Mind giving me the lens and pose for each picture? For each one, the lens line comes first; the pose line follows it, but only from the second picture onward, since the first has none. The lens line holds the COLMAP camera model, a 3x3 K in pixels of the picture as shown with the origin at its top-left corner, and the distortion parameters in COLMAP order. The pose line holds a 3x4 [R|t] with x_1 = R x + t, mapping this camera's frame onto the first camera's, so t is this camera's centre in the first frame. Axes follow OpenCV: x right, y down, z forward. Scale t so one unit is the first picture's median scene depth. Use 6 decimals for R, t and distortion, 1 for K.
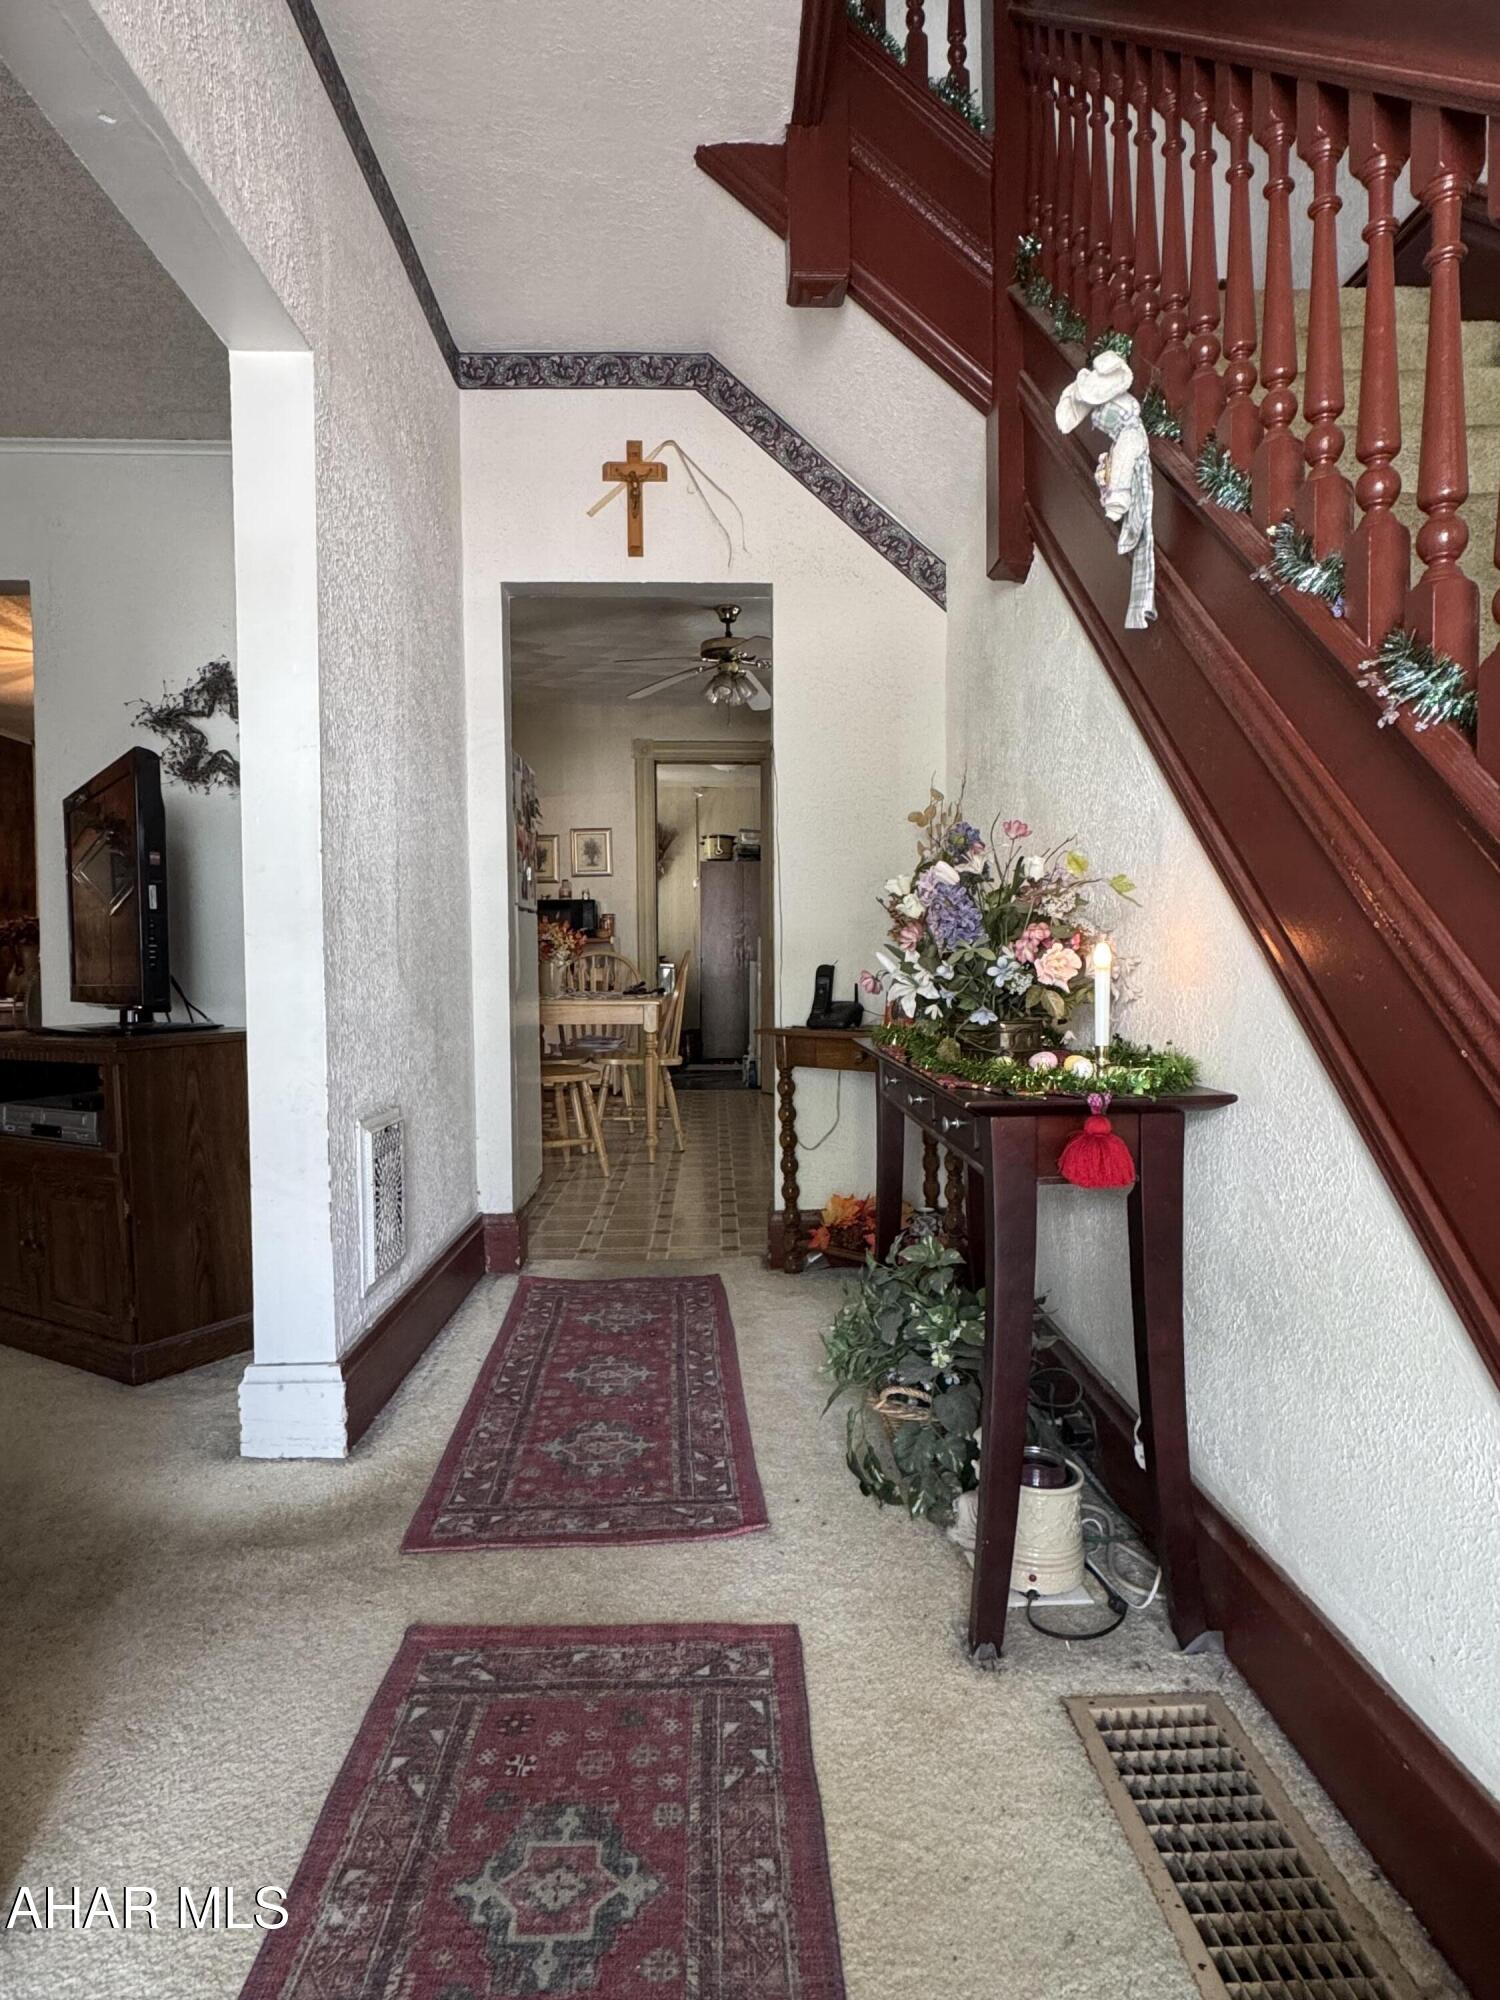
lens RADIAL K [[1143.8, 0, 748.7], [0, 1143.8, 1004.7], [0, 0, 1]] dist [-0.002375, 0.001077]
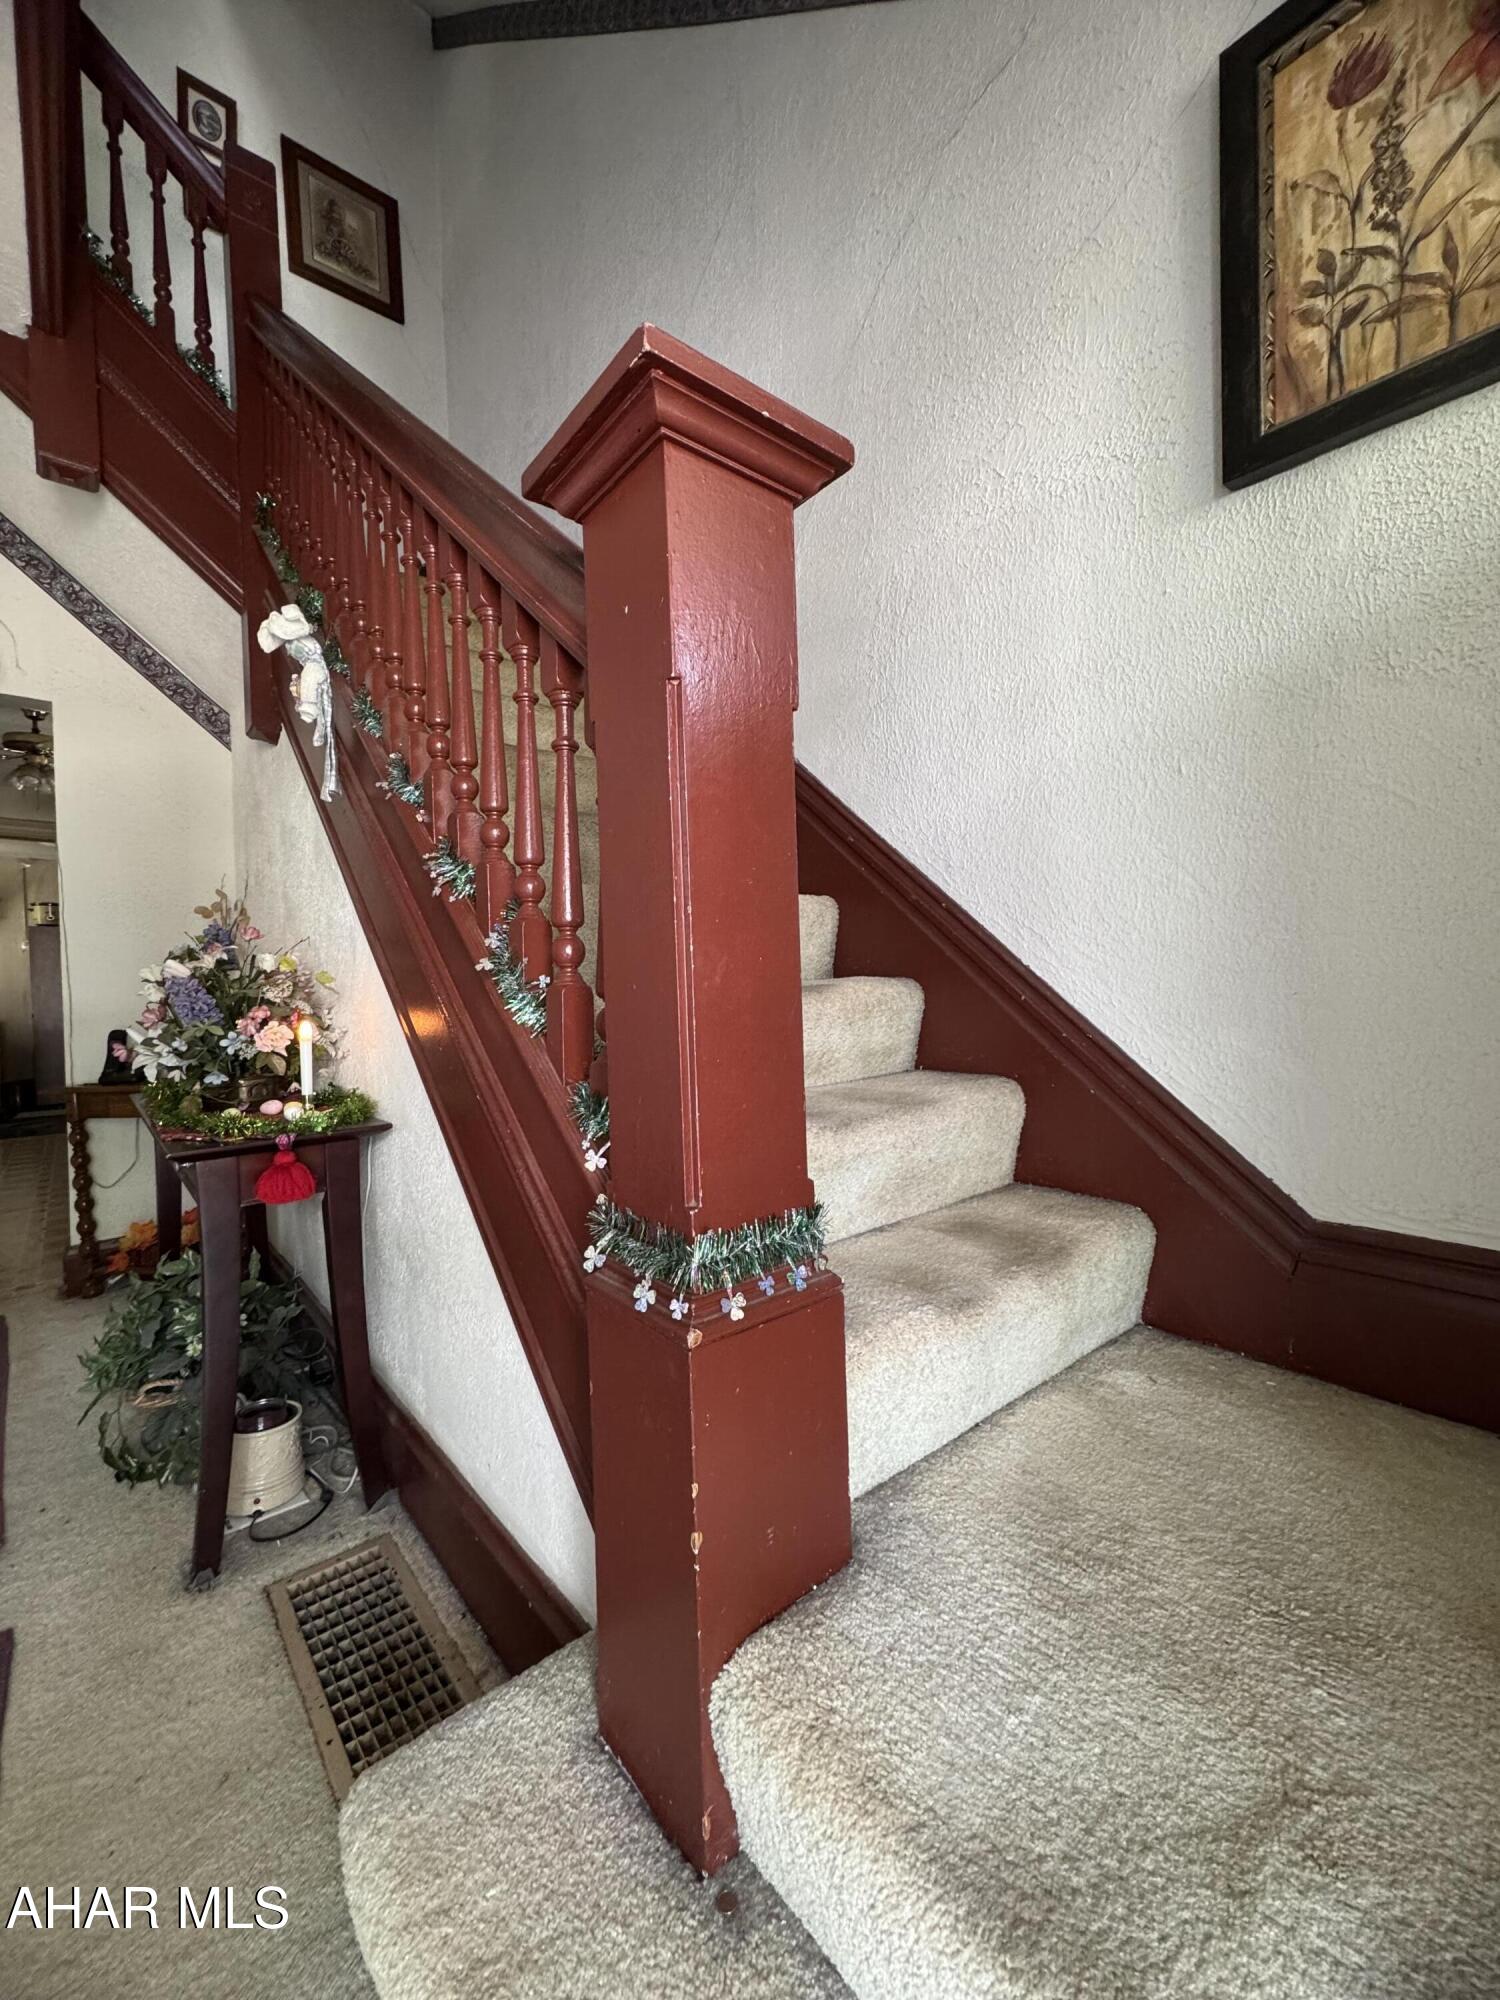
lens RADIAL K [[794.3, 0, 756.0], [0, 794.3, 1000.9], [0, 0, 1]] dist [-0.002601, -0.000015]
pose [[0.785223, -0.025305, 0.618696, 0.130042], [0.045866, 0.998797, -0.017361, -0.033513], [-0.617513, 0.042009, 0.785438, -0.096065]]
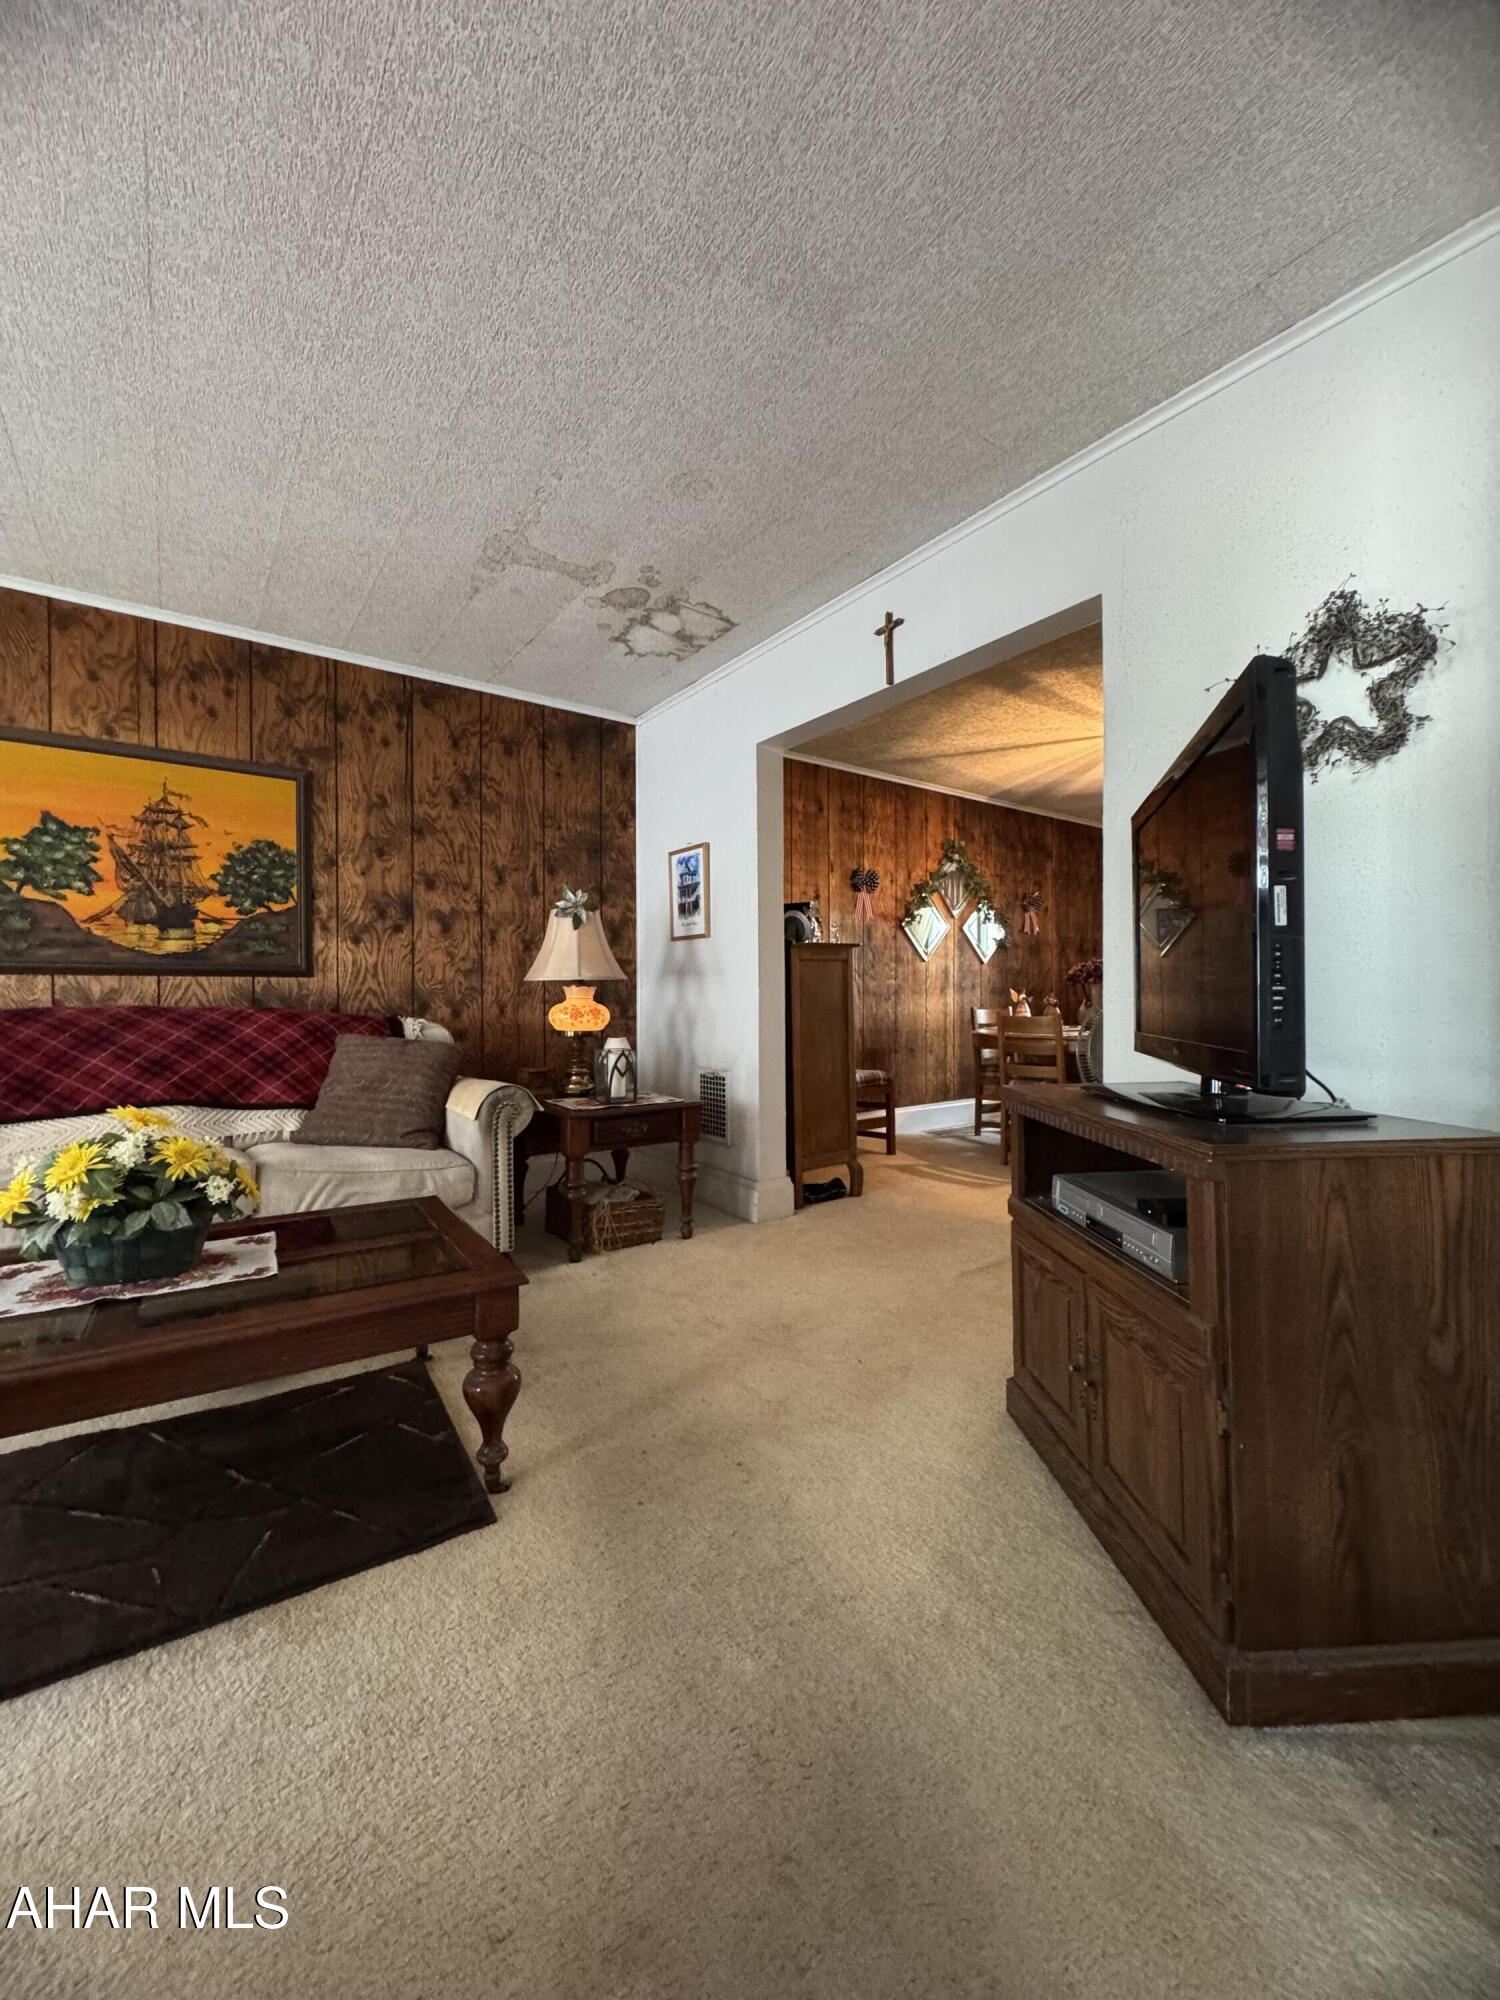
lens RADIAL K [[794.3, 0, 756.0], [0, 794.3, 1000.9], [0, 0, 1]] dist [-0.002601, -0.000015]
pose [[0.565841, 0.006736, -0.824487, -0.231654], [-0.028305, 0.999536, -0.011259, -0.022676], [0.824028, 0.029708, 0.565769, 0.376803]]
